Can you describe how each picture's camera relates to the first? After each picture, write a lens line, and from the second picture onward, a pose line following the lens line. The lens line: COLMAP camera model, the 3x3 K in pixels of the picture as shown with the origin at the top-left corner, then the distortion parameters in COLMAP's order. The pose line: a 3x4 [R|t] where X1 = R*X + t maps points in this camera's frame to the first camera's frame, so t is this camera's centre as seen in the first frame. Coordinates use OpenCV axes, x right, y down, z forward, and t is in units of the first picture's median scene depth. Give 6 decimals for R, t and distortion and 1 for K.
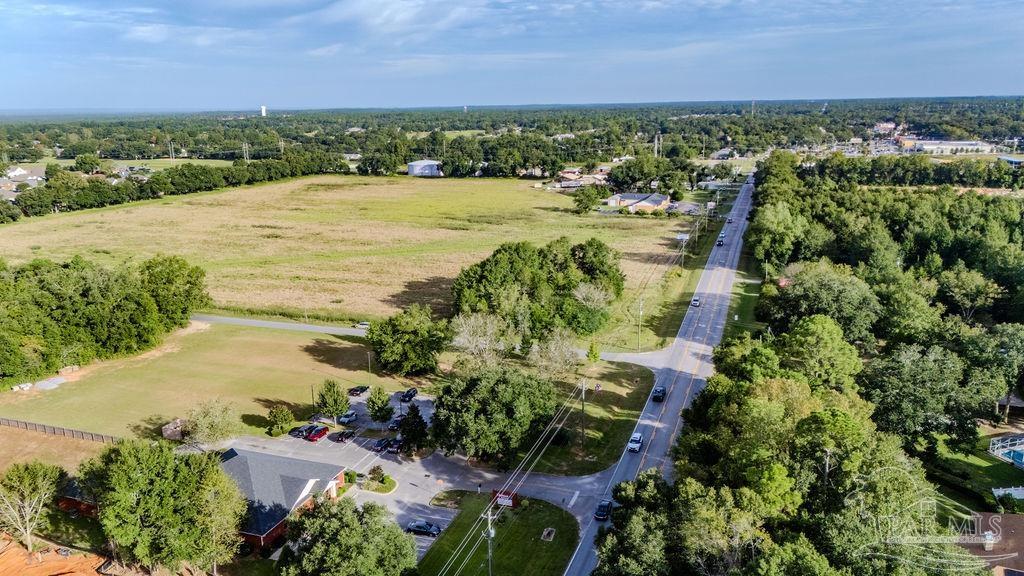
lens RADIAL K [[748.3, 0, 514.8], [0, 748.3, 287.8], [0, 0, 1]] dist [0.074101, -0.073135]
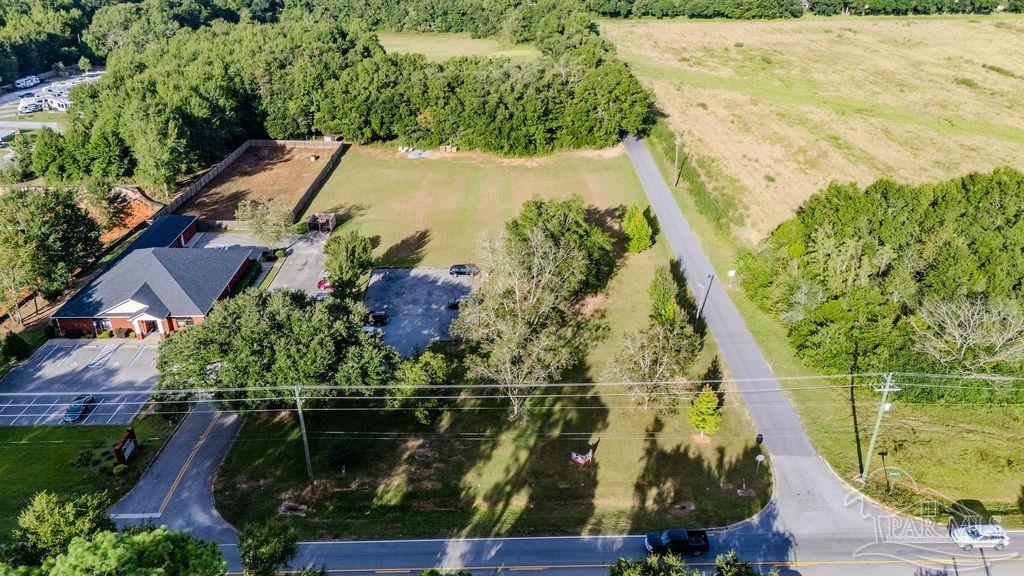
lens RADIAL K [[748.3, 0, 512.9], [0, 748.3, 293.0], [0, 0, 1]] dist [0.074101, -0.073135]
pose [[0.355060, 0.436759, -0.826543, 0.318510], [-0.224051, 0.898140, 0.378346, -0.101435], [0.907597, 0.050852, 0.416750, 0.495866]]
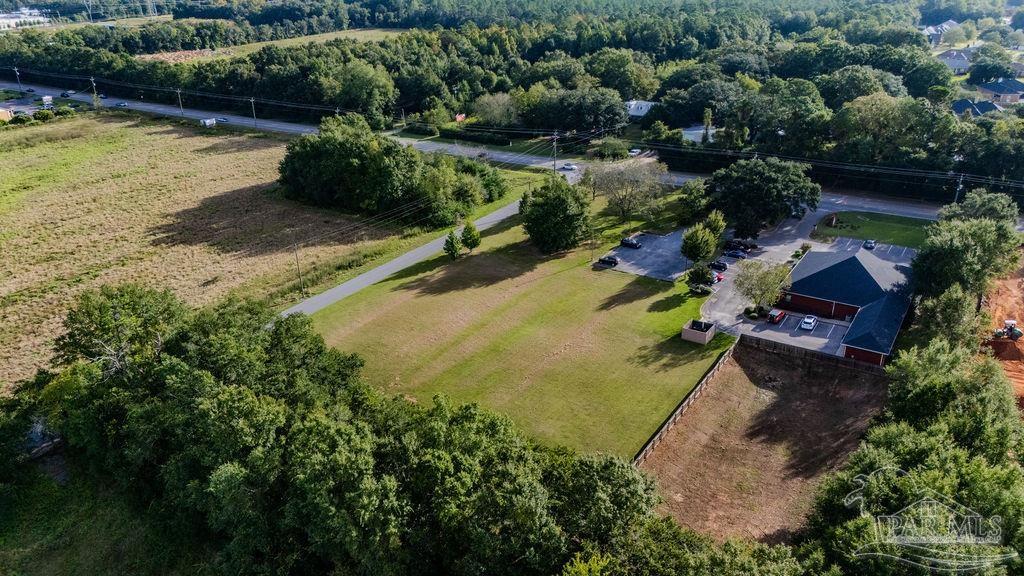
lens RADIAL K [[748.3, 0, 520.4], [0, 748.3, 297.4], [0, 0, 1]] dist [0.074101, -0.073135]
pose [[0.226367, -0.393969, 0.890812, -0.775861], [0.246897, 0.907892, 0.338783, -0.125927], [-0.942231, 0.143249, 0.302787, 0.561269]]
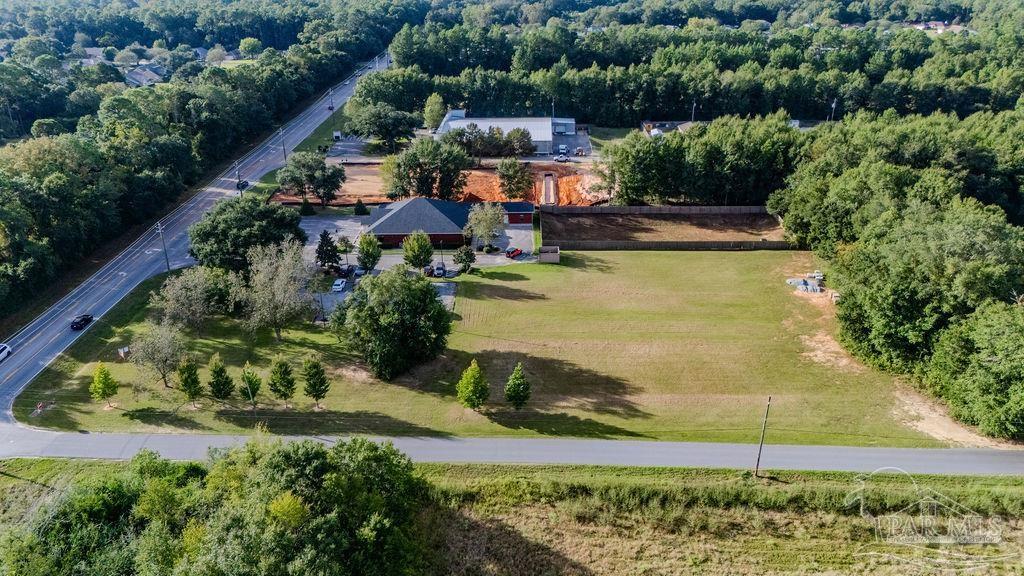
lens RADIAL K [[748.3, 0, 510.3], [0, 748.3, 289.2], [0, 0, 1]] dist [0.074101, -0.073135]
pose [[-0.941986, 0.157959, -0.296160, -0.026186], [-0.057027, 0.794199, 0.604976, -0.273659], [0.330772, 0.586768, -0.739117, 1.120724]]
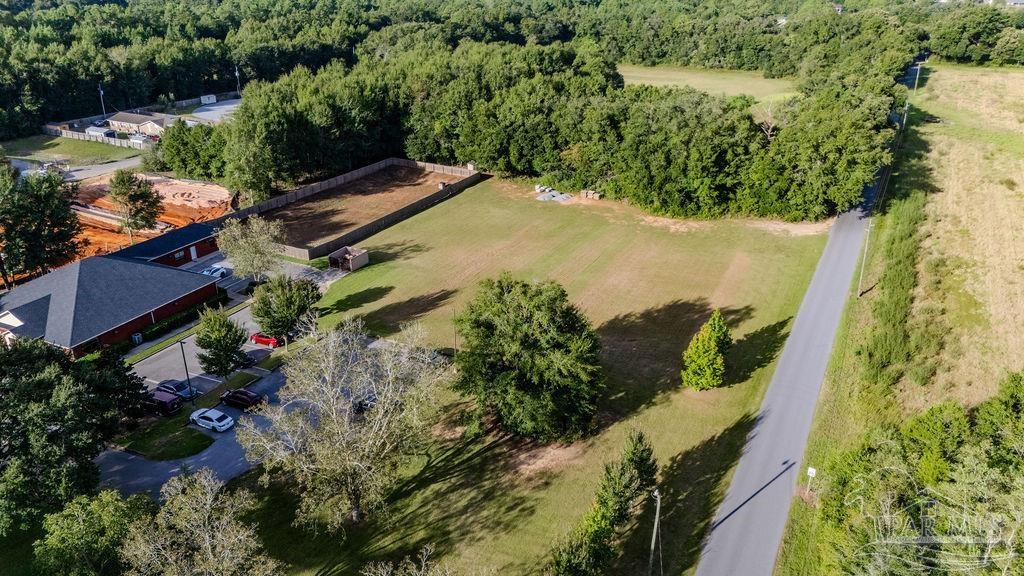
lens RADIAL K [[748.3, 0, 513.1], [0, 748.3, 299.2], [0, 0, 1]] dist [0.074101, -0.073135]
pose [[-0.106240, 0.424102, -0.899361, 0.182604], [-0.232778, 0.868738, 0.437159, -0.107887], [0.966709, 0.255796, 0.006427, 0.717431]]
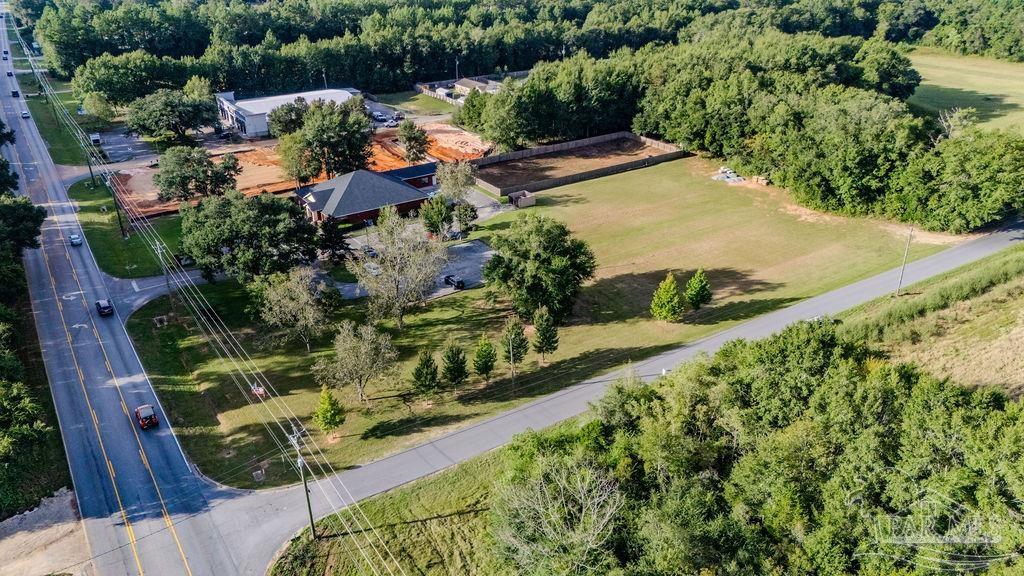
lens RADIAL K [[748.3, 0, 510.9], [0, 748.3, 295.5], [0, 0, 1]] dist [0.074101, -0.073135]
pose [[-0.593971, 0.375736, -0.711351, 0.267146], [-0.161493, 0.810543, 0.562974, -0.204135], [0.788110, 0.449269, -0.420760, 0.932897]]
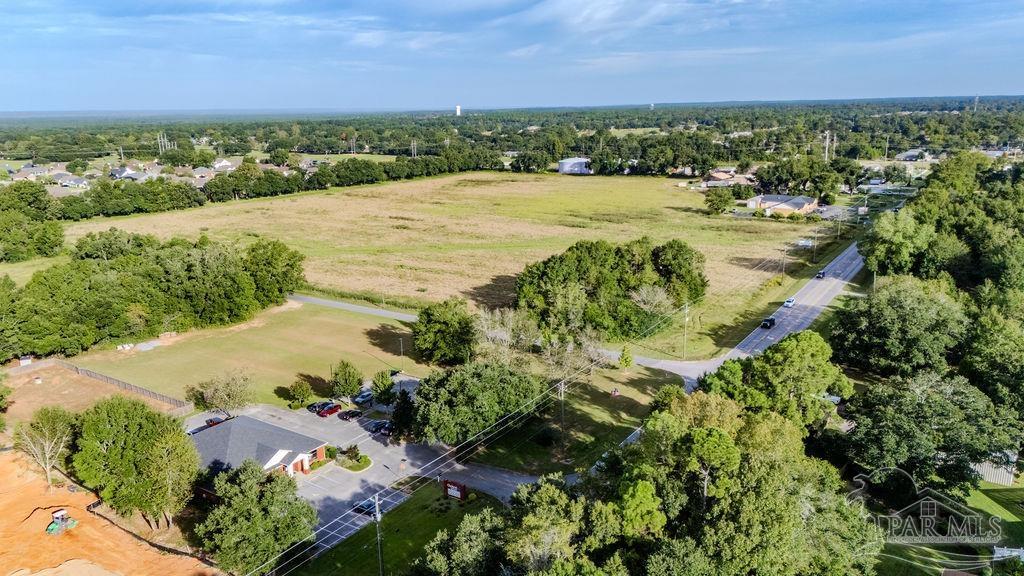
lens RADIAL K [[748.3, 0, 513.6], [0, 748.3, 288.2], [0, 0, 1]] dist [0.074101, -0.073135]
pose [[0.968814, 0.056887, -0.241171, 0.141500], [-0.056237, 0.998371, 0.009586, -0.002000], [0.241324, 0.004275, 0.970435, 0.018367]]
